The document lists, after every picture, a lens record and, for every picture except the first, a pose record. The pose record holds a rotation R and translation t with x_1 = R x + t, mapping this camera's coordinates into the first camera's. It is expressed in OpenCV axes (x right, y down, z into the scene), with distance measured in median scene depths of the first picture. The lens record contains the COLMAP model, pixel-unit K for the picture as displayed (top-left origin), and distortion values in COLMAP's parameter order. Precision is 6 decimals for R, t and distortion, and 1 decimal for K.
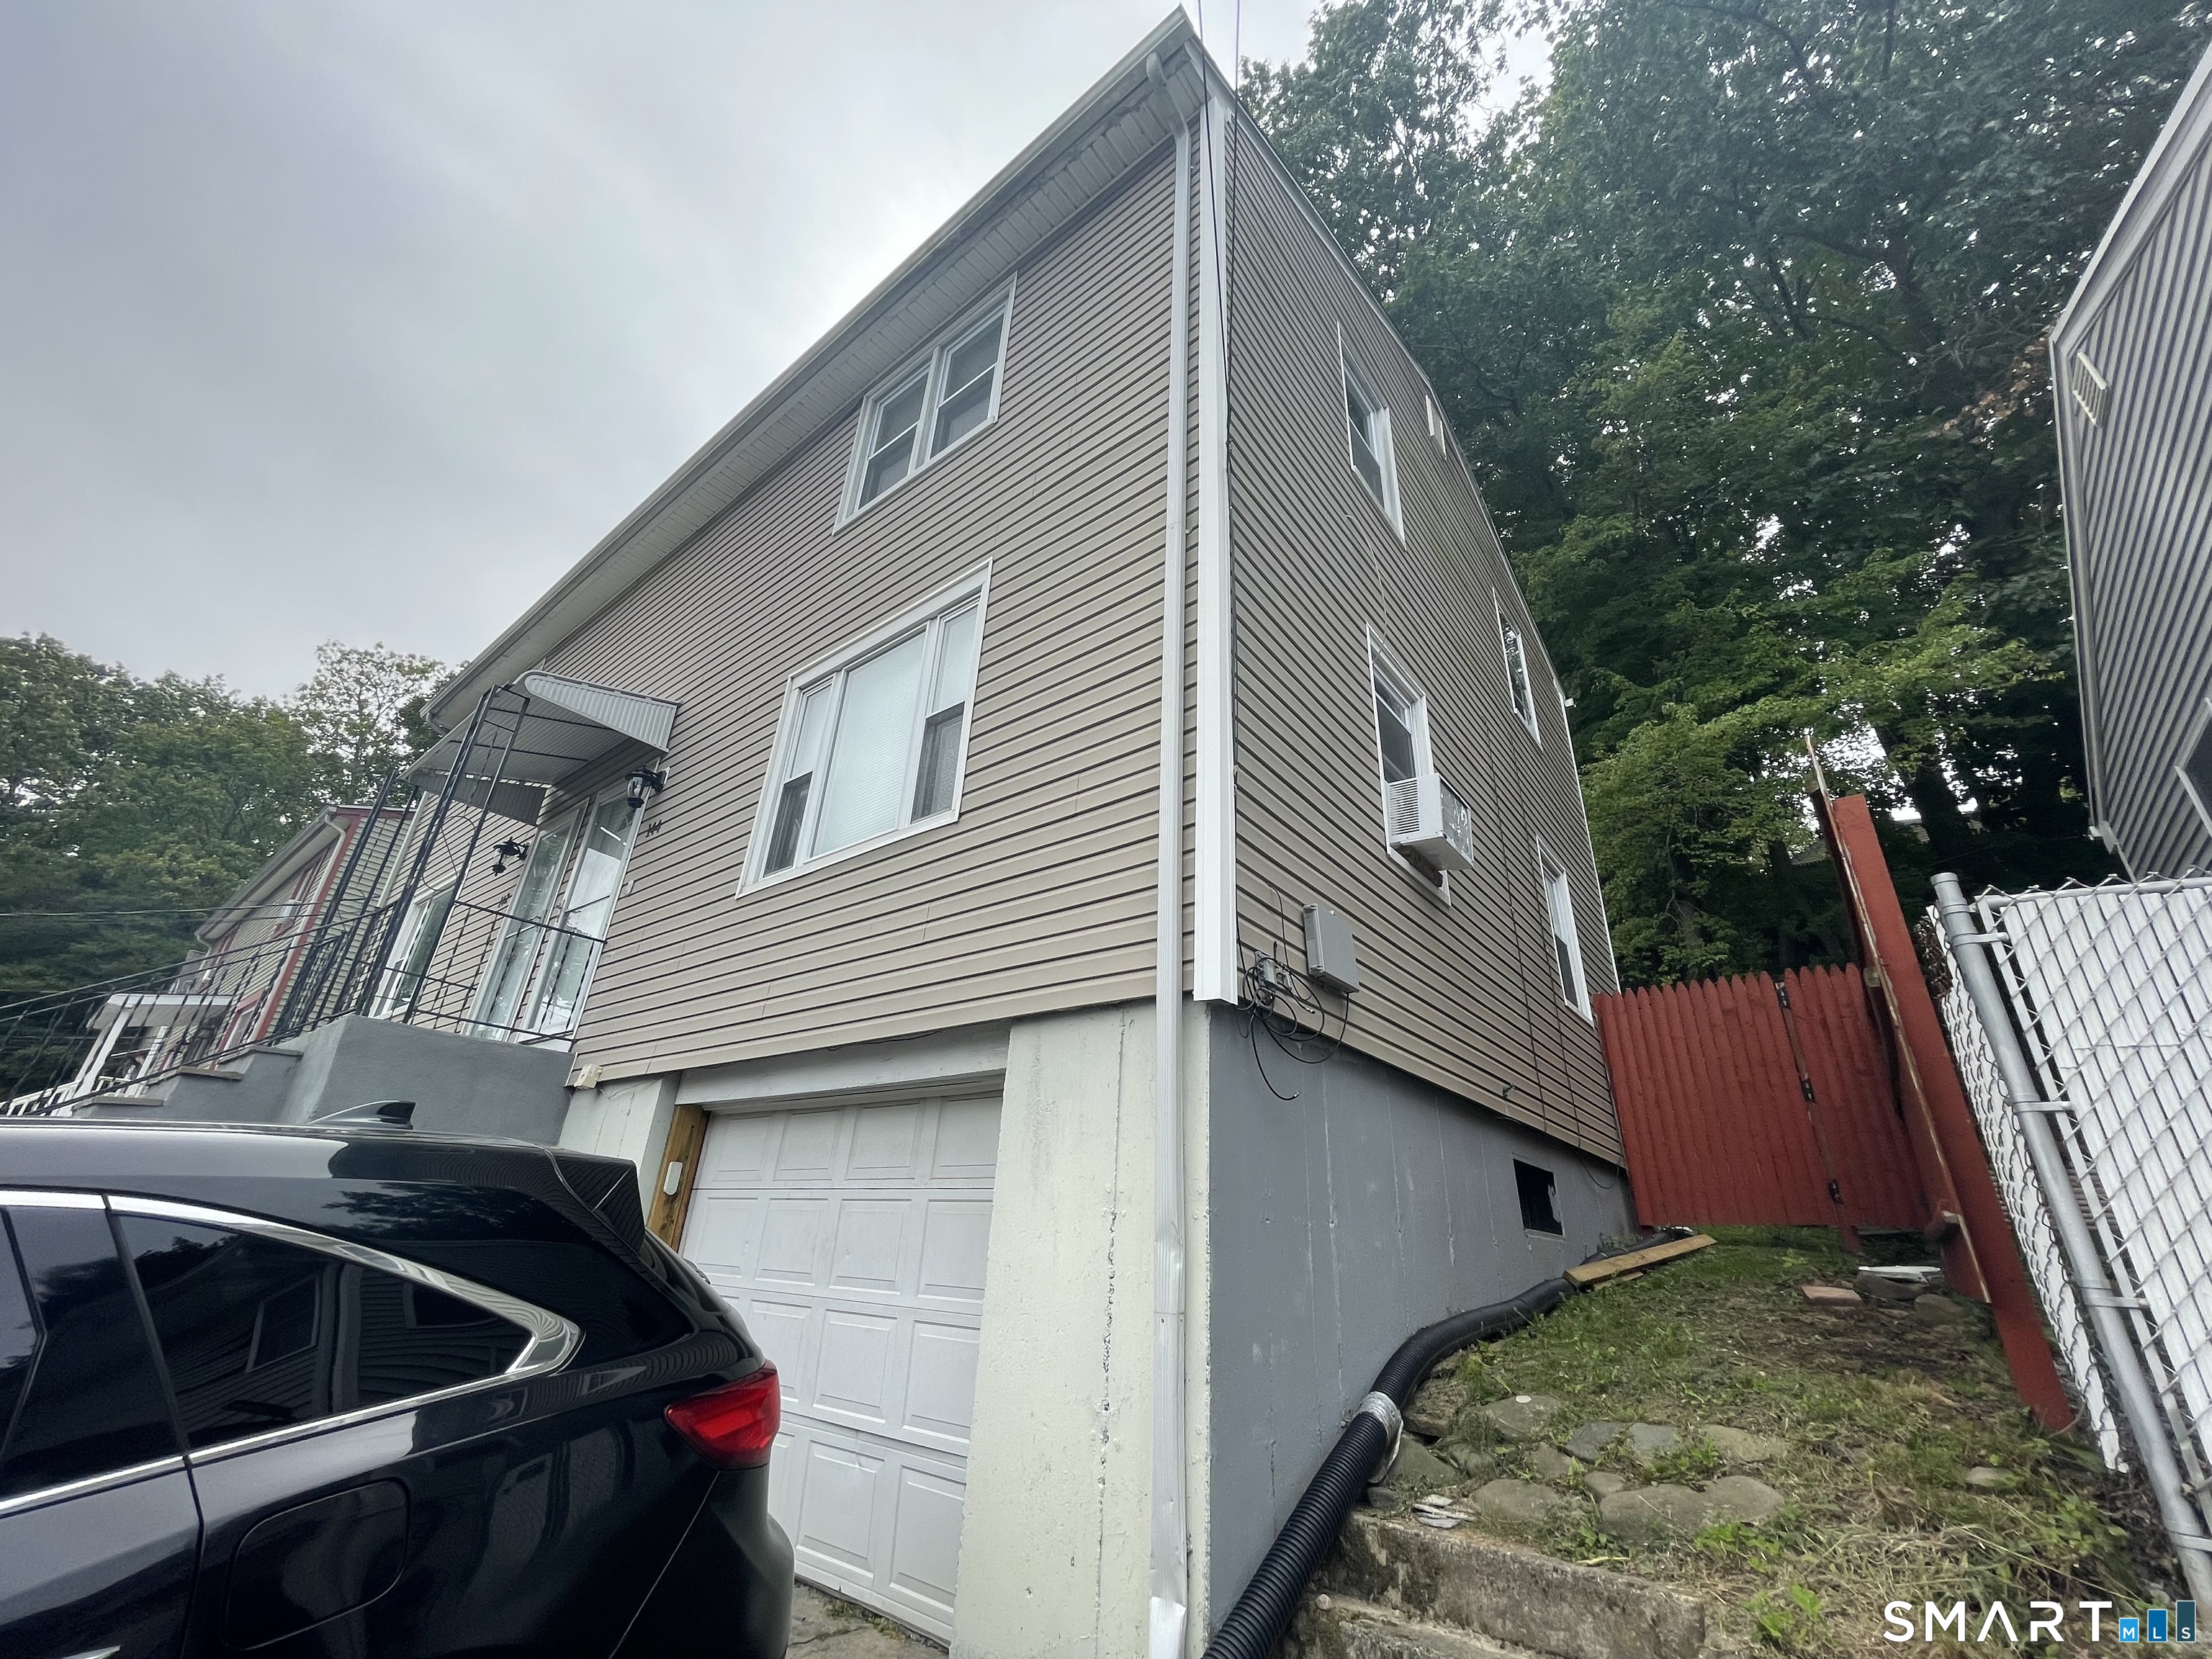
lens RADIAL K [[894.2, 0, 1106.0], [0, 894.2, 829.5], [0, 0, 1]] dist [-0.000099, 0.000029]
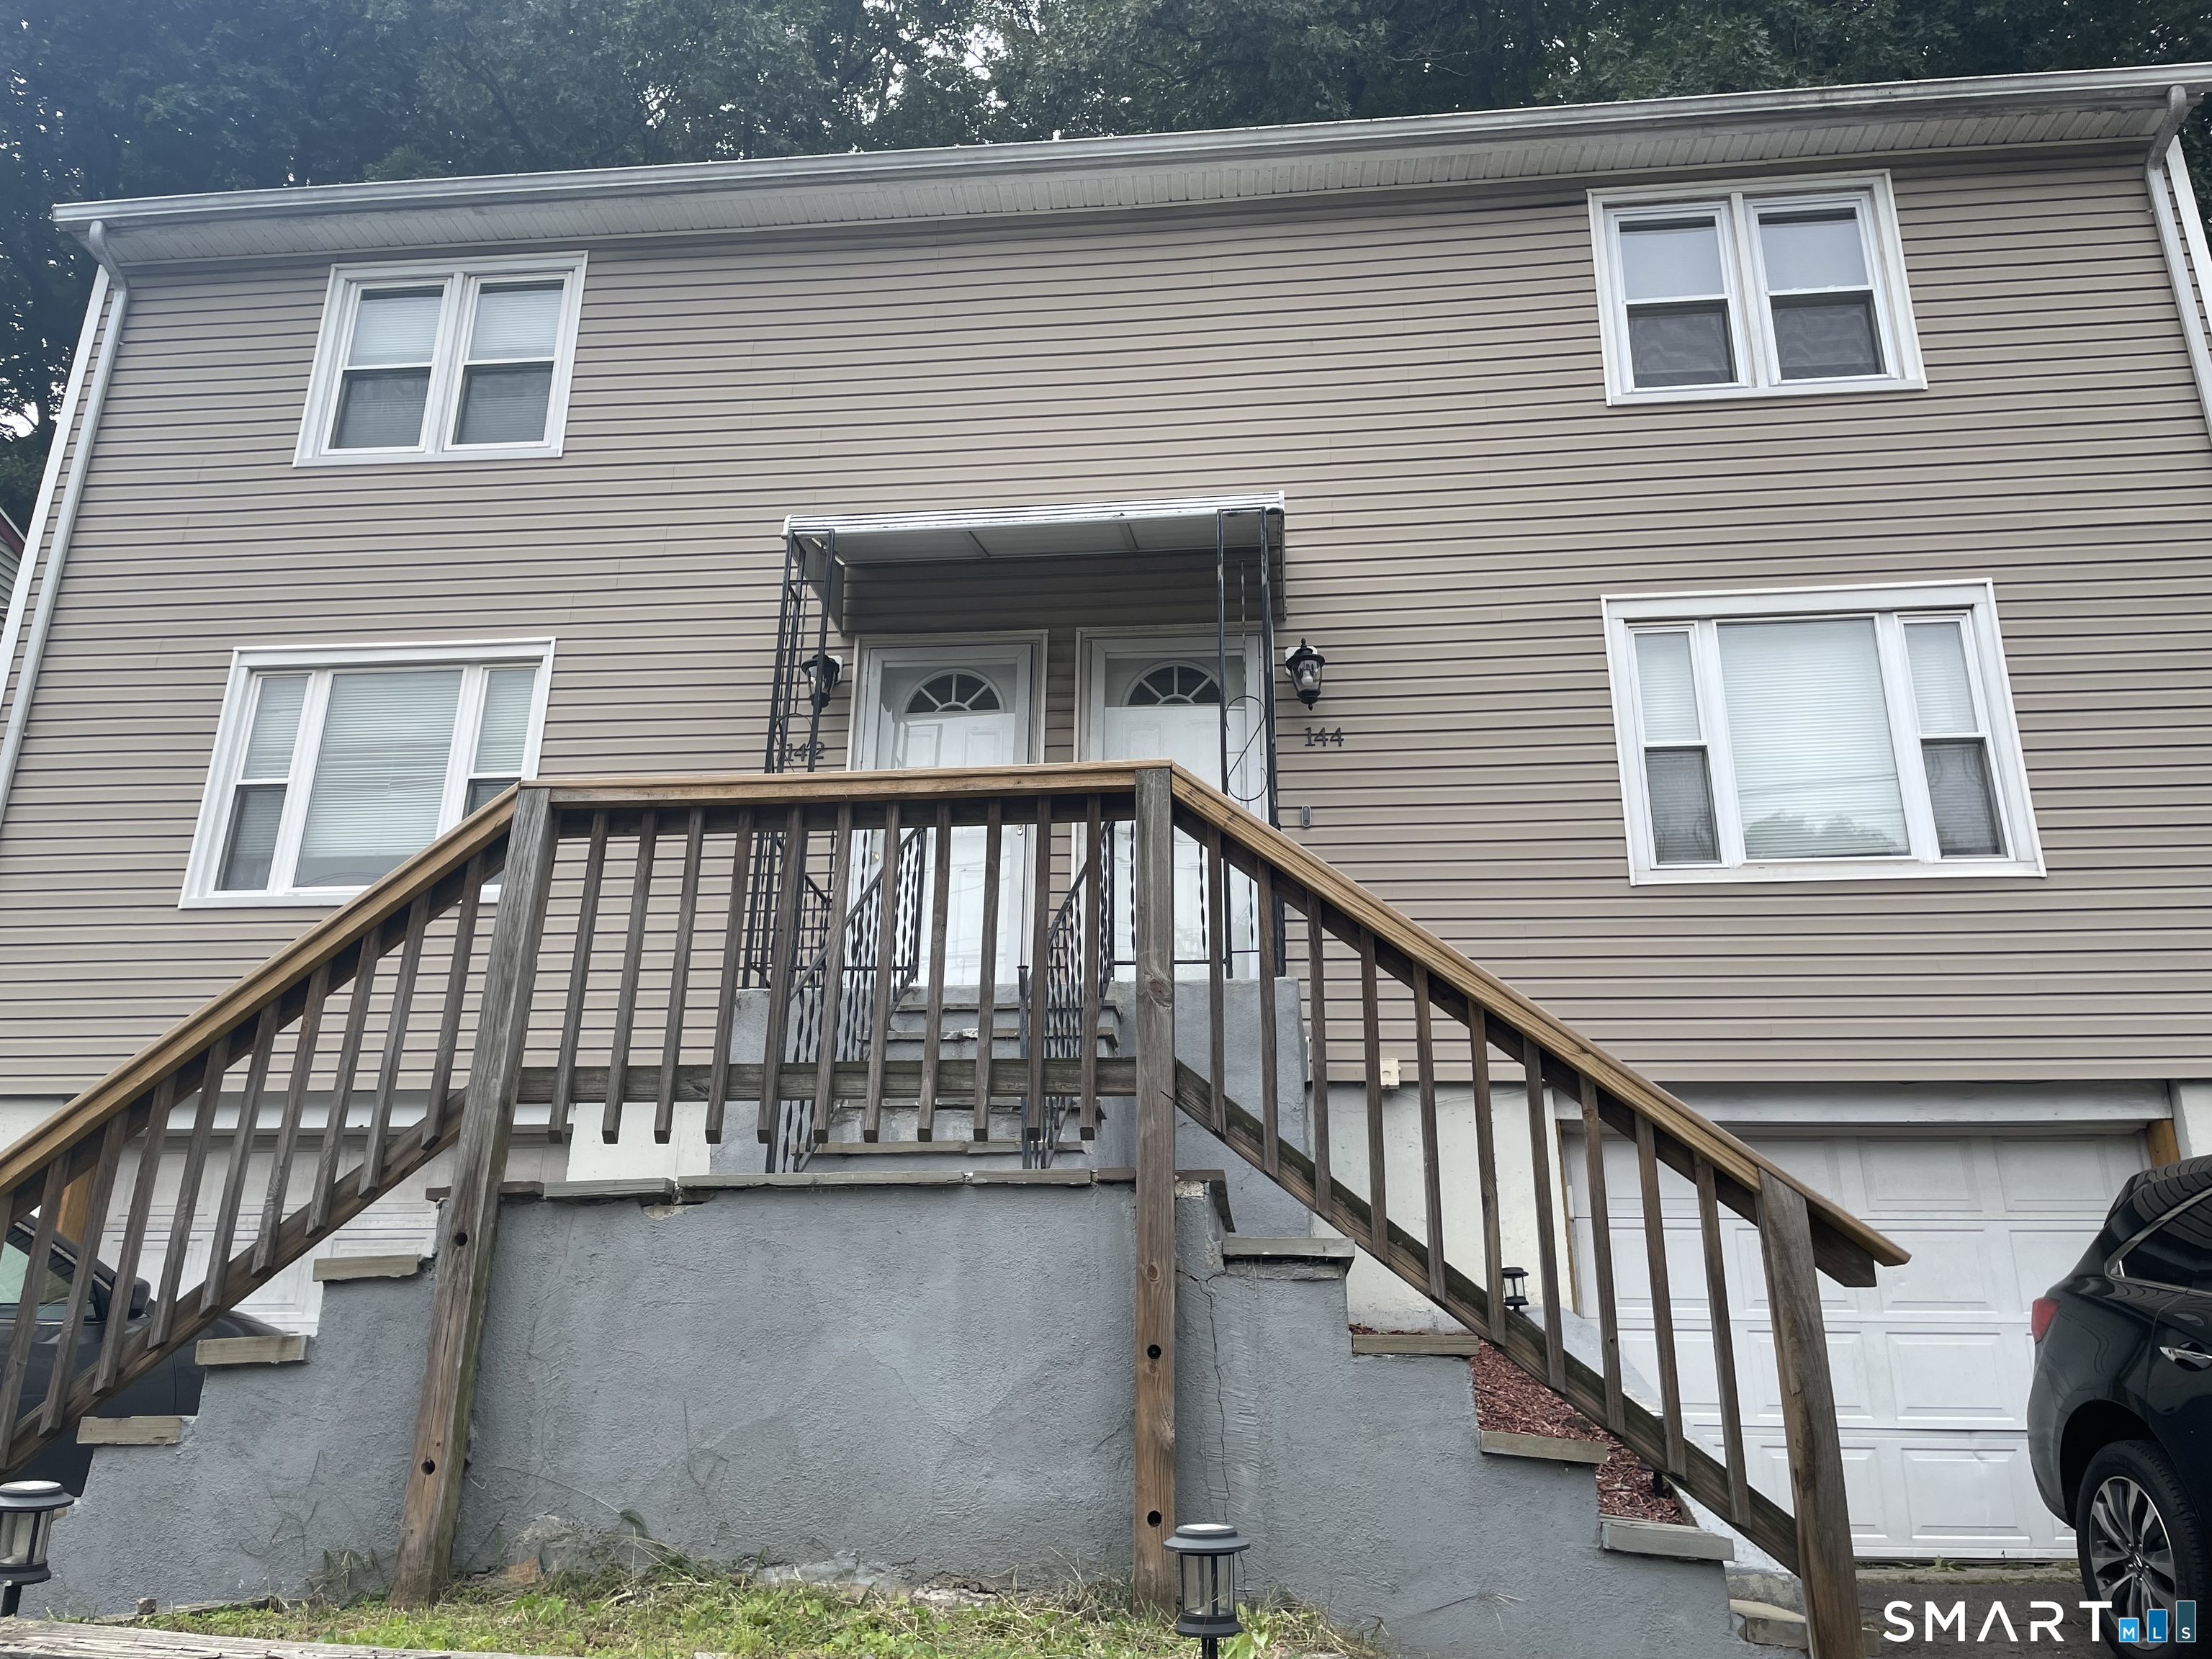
lens RADIAL K [[1667.5, 0, 1102.8], [0, 1667.5, 823.7], [0, 0, 1]] dist [0.099721, -0.126274]
pose [[0.840728, 0.146619, 0.521228, -2.182288], [-0.206042, 0.976849, 0.057559, 0.044444], [-0.500722, -0.155786, 0.851474, -0.109932]]
